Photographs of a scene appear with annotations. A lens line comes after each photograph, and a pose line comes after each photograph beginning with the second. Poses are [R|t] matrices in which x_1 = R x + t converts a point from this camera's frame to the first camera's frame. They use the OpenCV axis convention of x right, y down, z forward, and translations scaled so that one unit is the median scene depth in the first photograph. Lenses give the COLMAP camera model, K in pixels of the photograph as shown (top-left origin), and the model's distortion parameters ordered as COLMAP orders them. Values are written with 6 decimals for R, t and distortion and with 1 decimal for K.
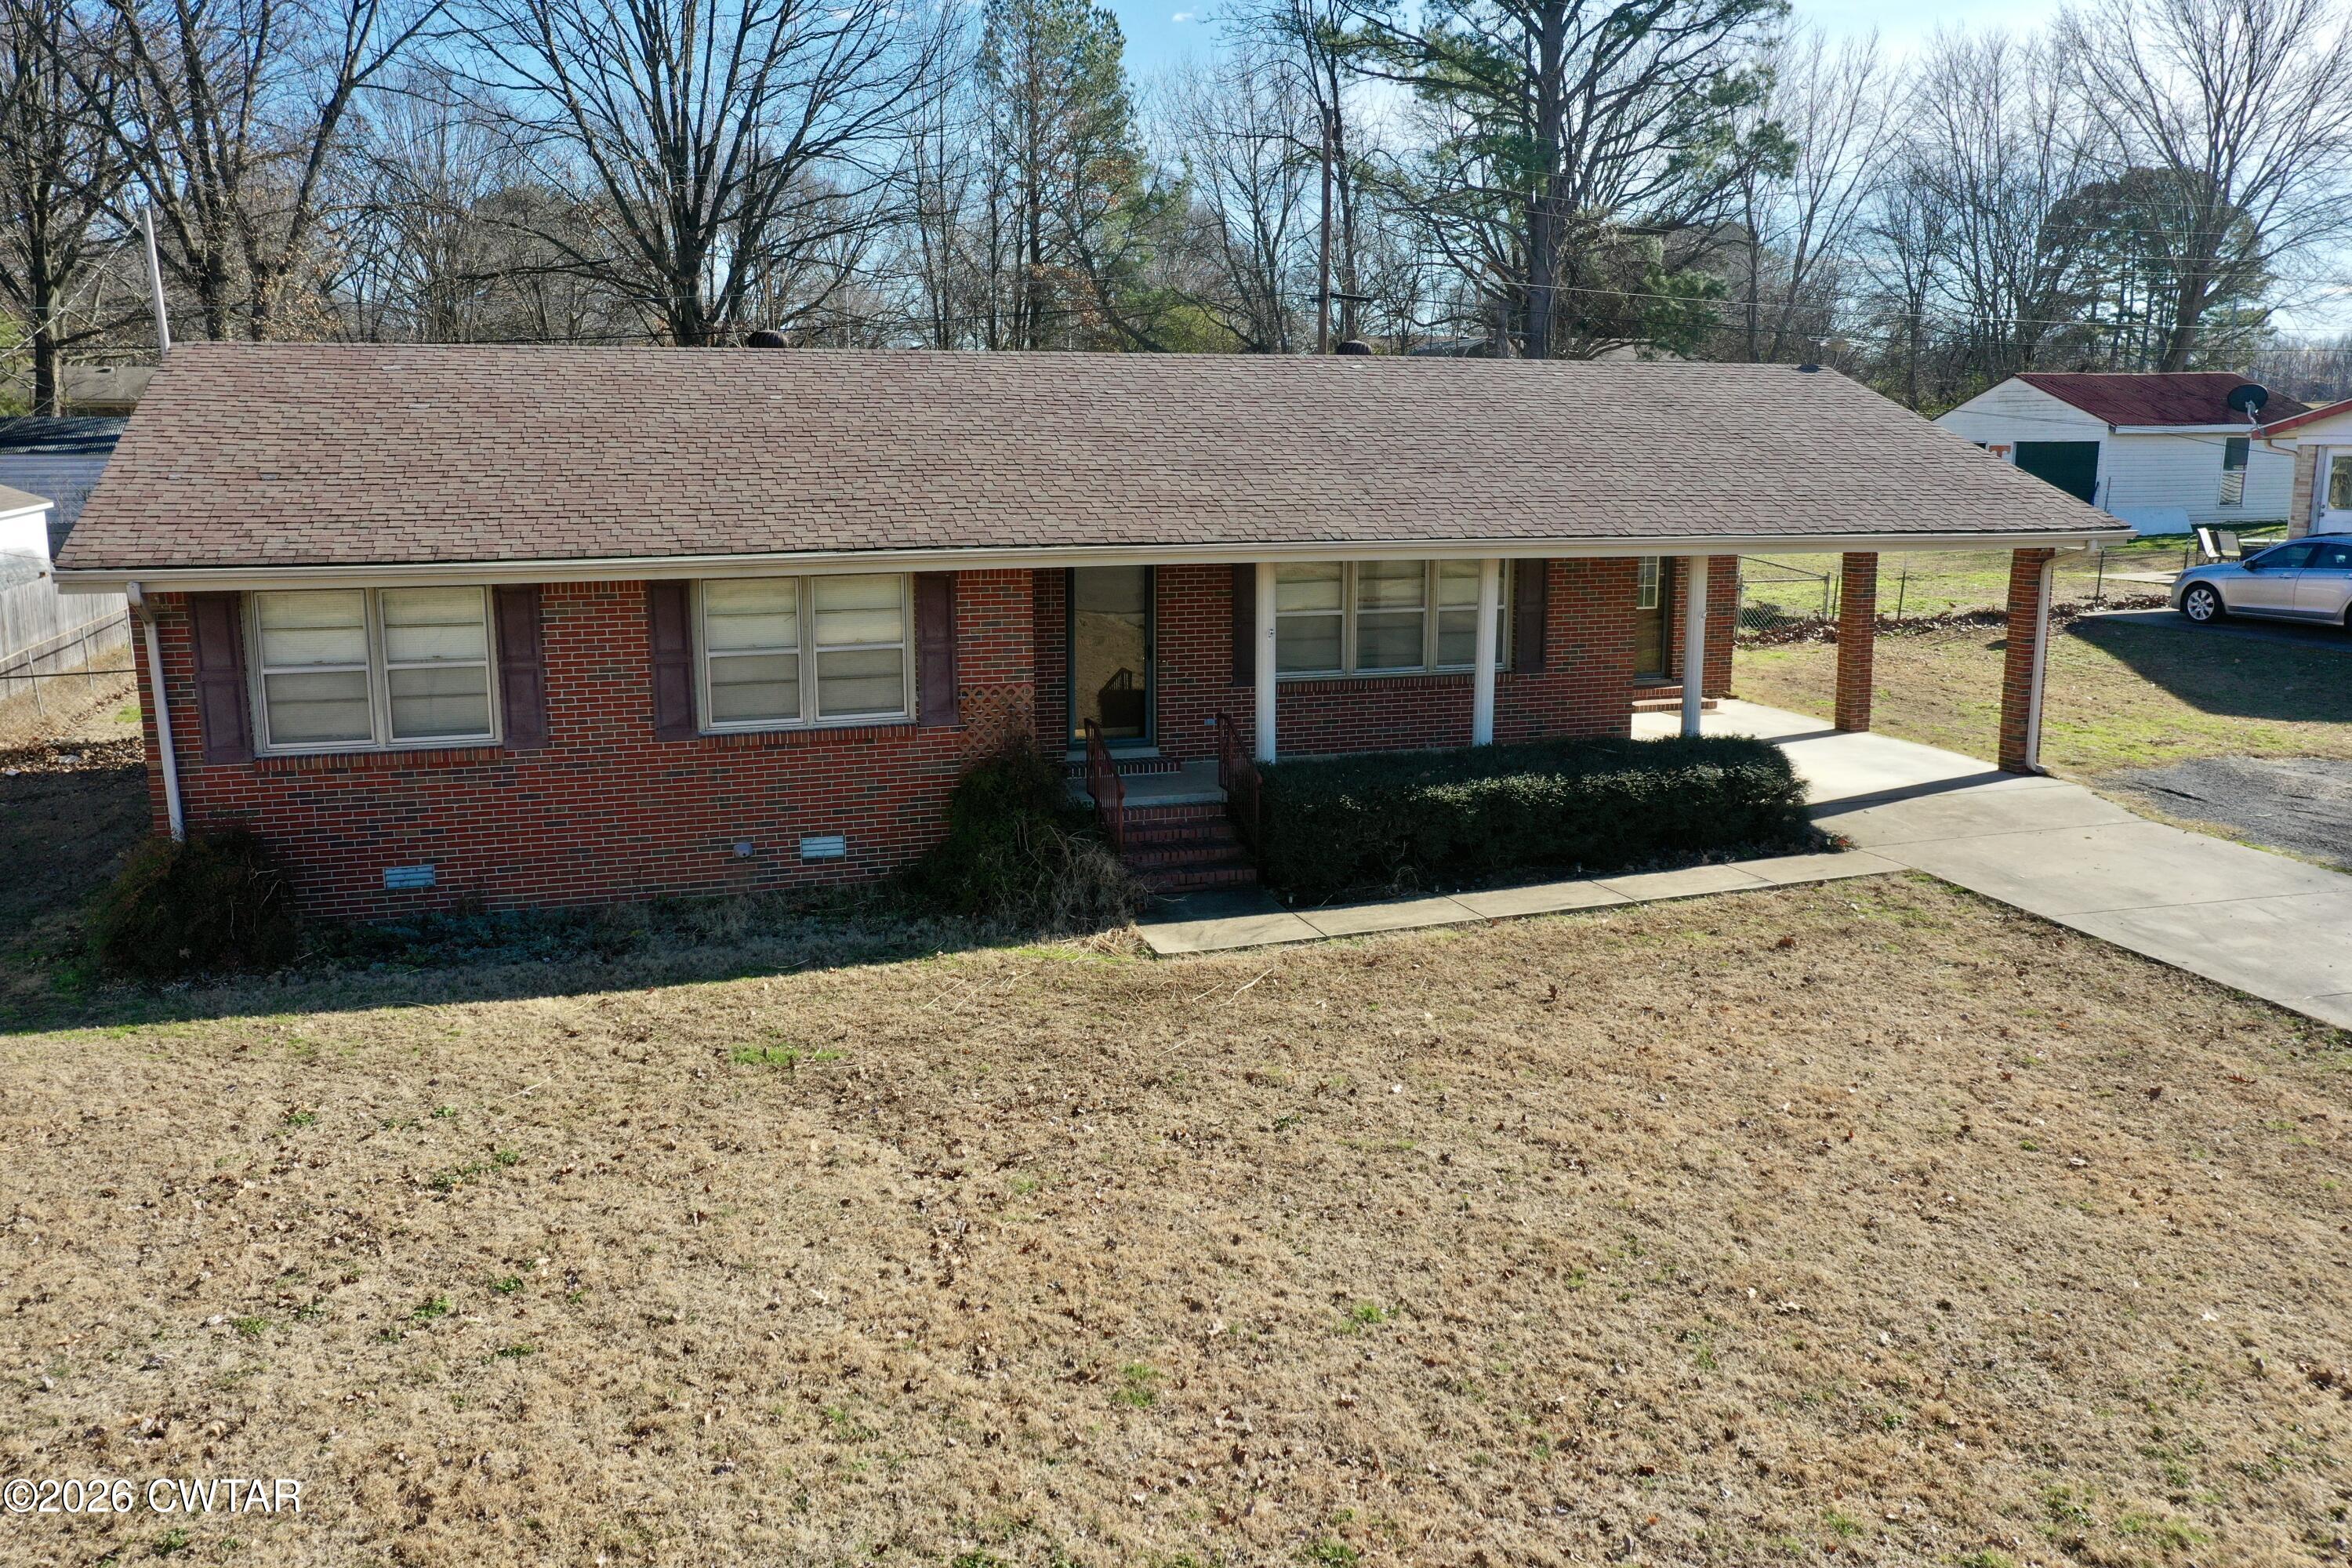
lens RADIAL K [[1892.2, 0, 1204.9], [0, 1892.2, 768.4], [0, 0, 1]] dist [0.011712, 0.000516]
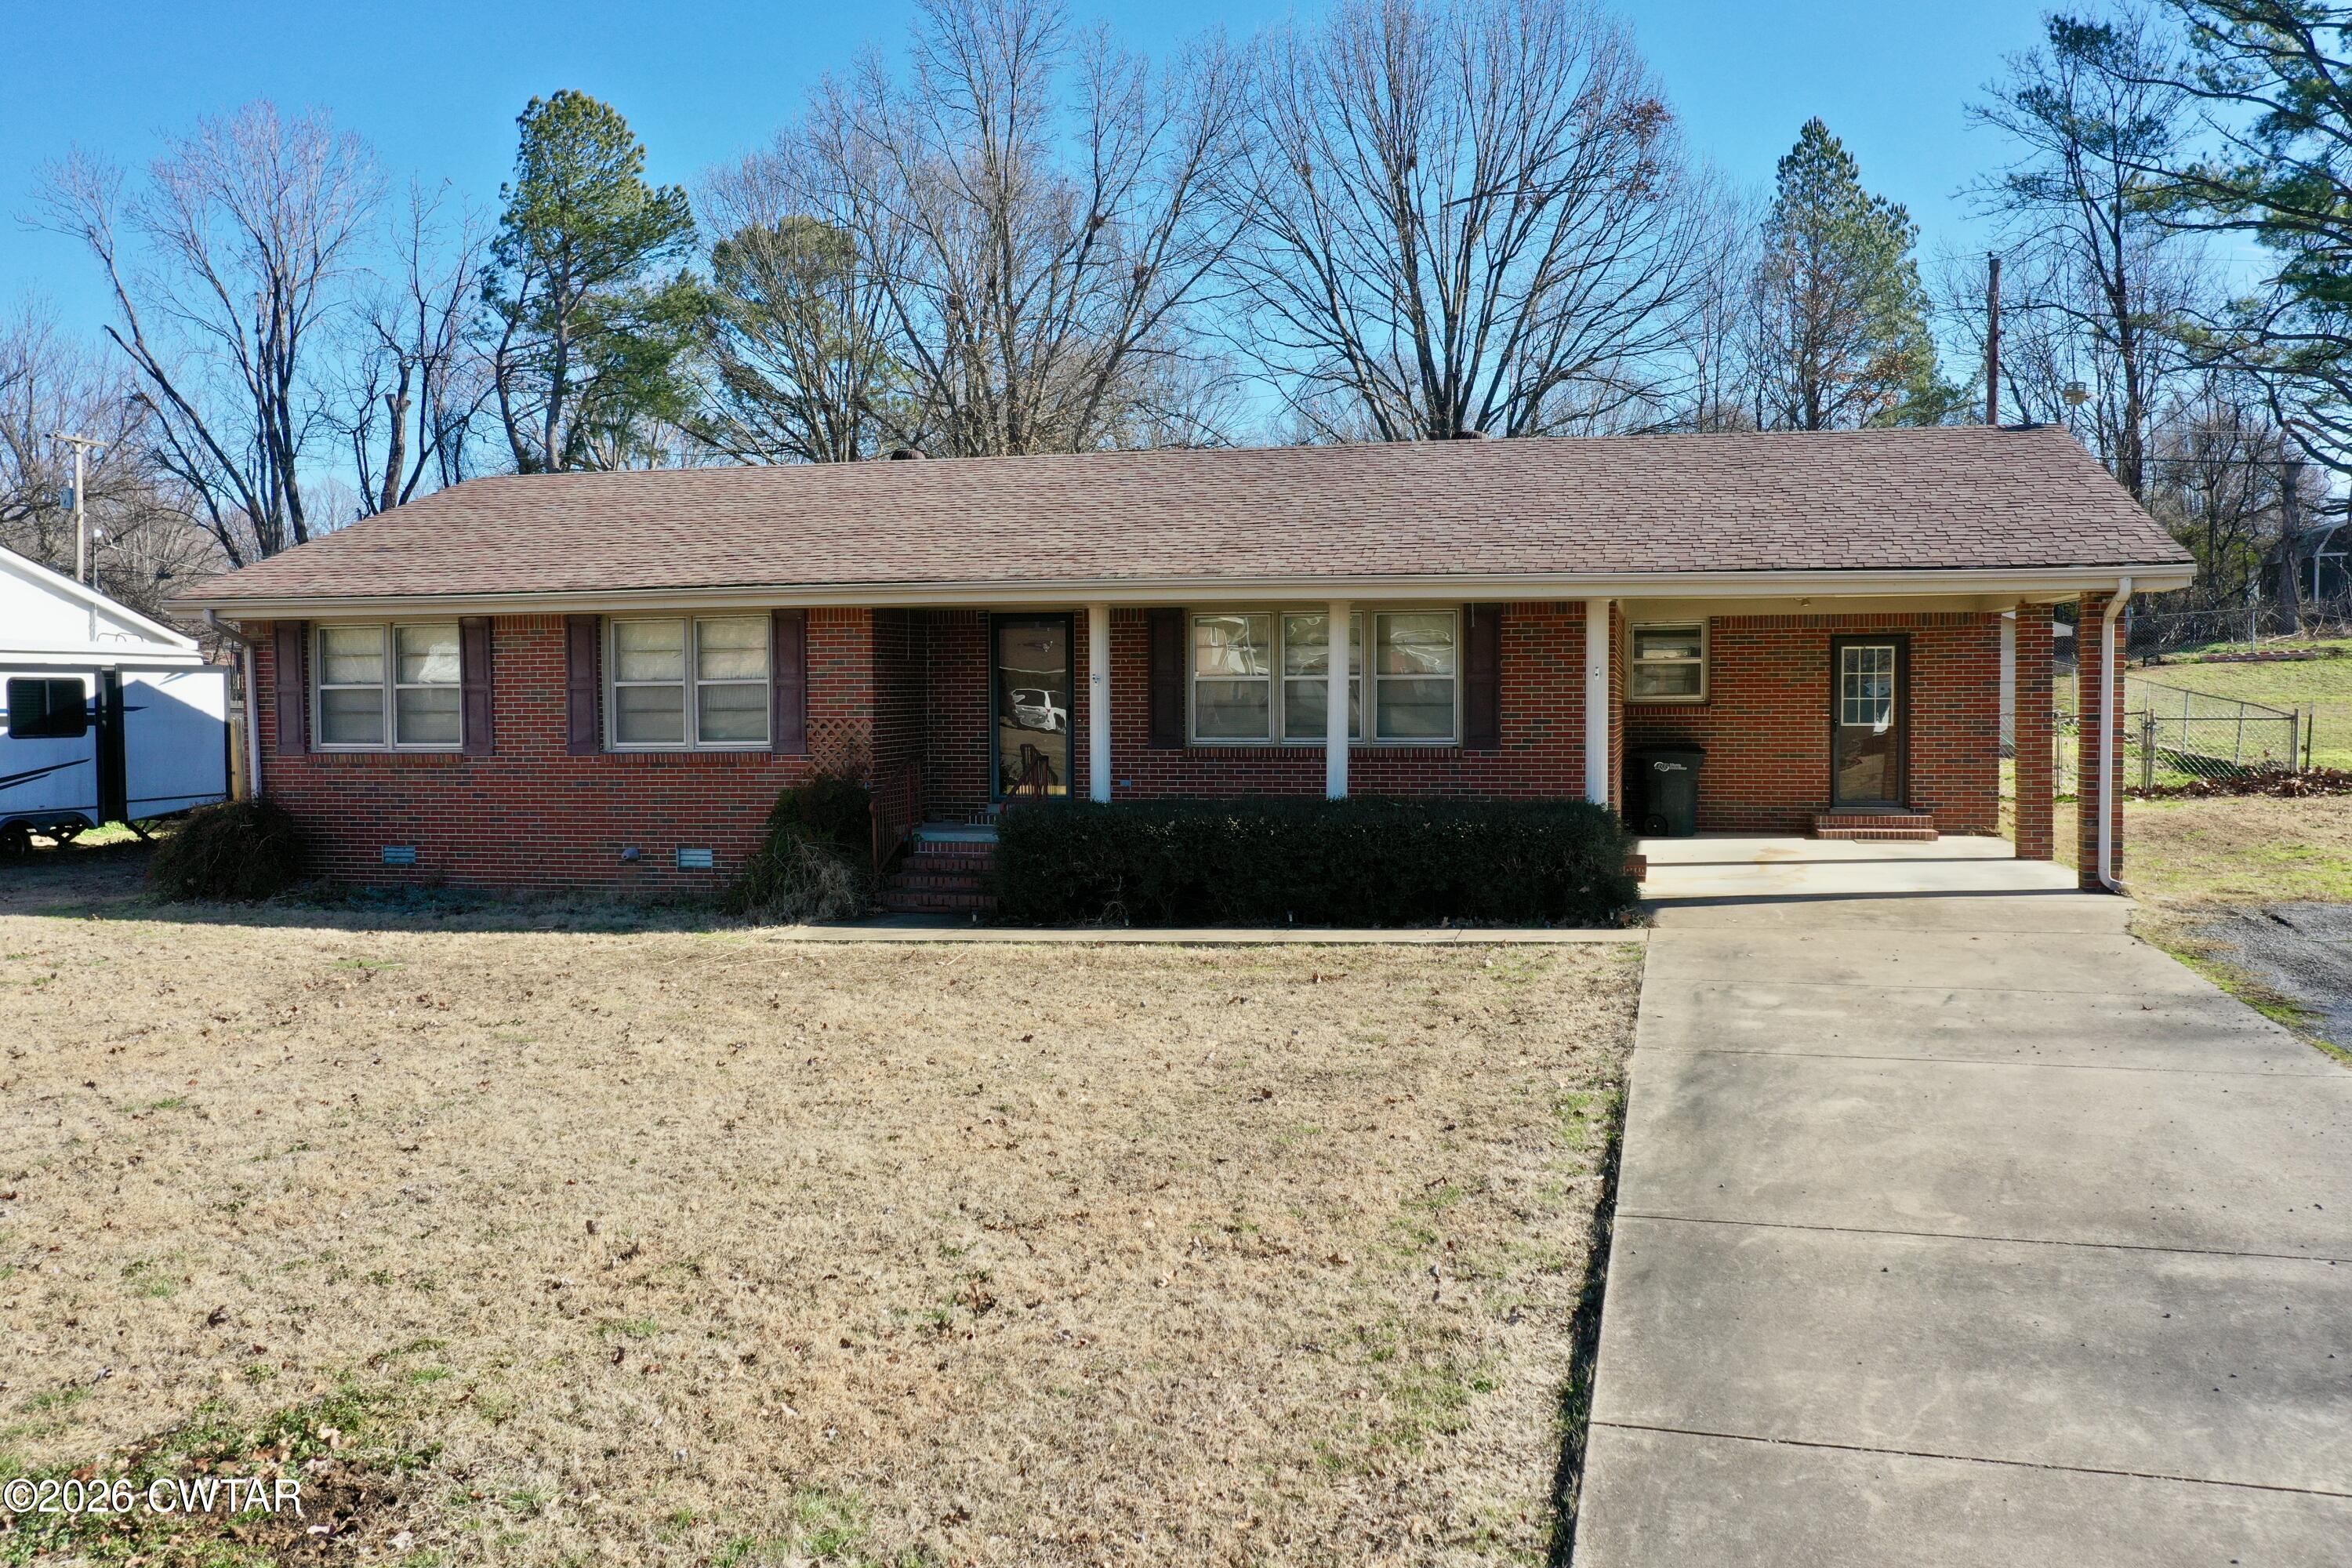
lens RADIAL K [[1892.2, 0, 1157.5], [0, 1892.2, 782.8], [0, 0, 1]] dist [0.011712, 0.000516]
pose [[0.841732, 0.020688, -0.539499, 0.359918], [-0.092799, 0.989938, -0.106825, 0.051987], [0.531861, 0.139983, 0.835182, 0.114419]]
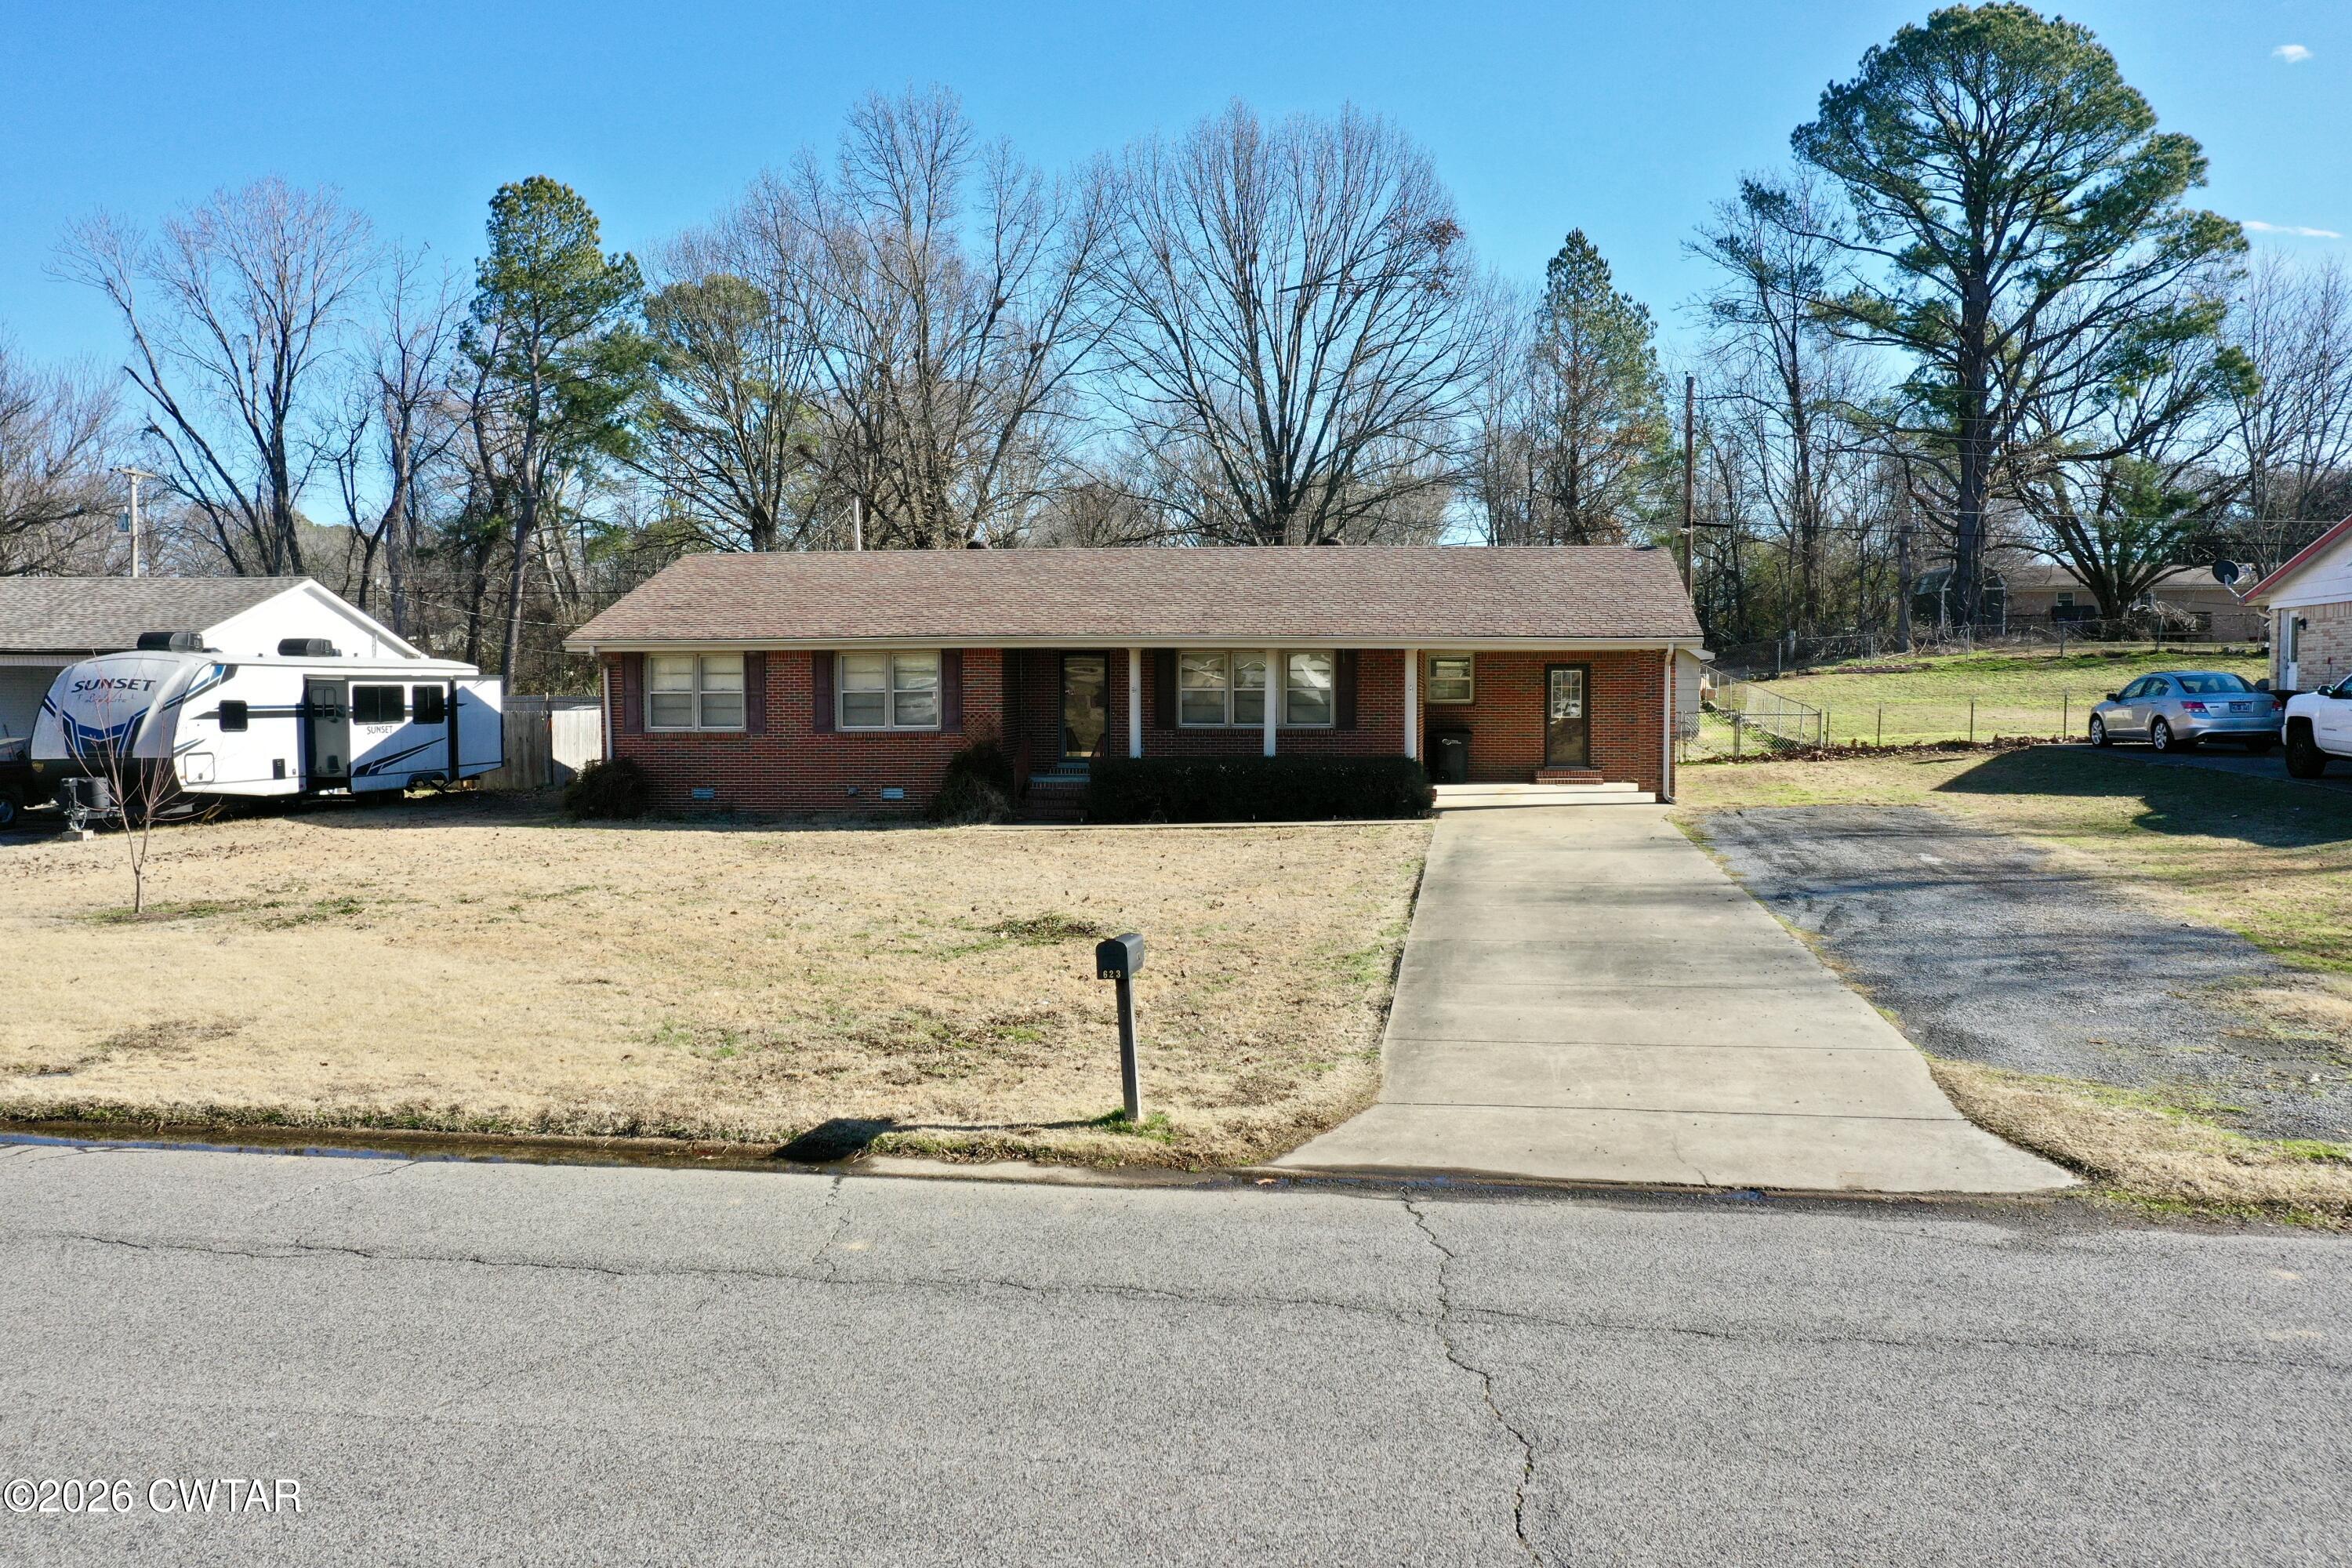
lens RADIAL K [[1892.2, 0, 1158.3], [0, 1892.2, 786.7], [0, 0, 1]] dist [0.011712, 0.000516]
pose [[0.892325, 0.022403, -0.450837, 0.513243], [-0.080751, 0.990579, -0.110605, 0.127542], [0.444111, 0.135101, 0.885727, -0.330238]]
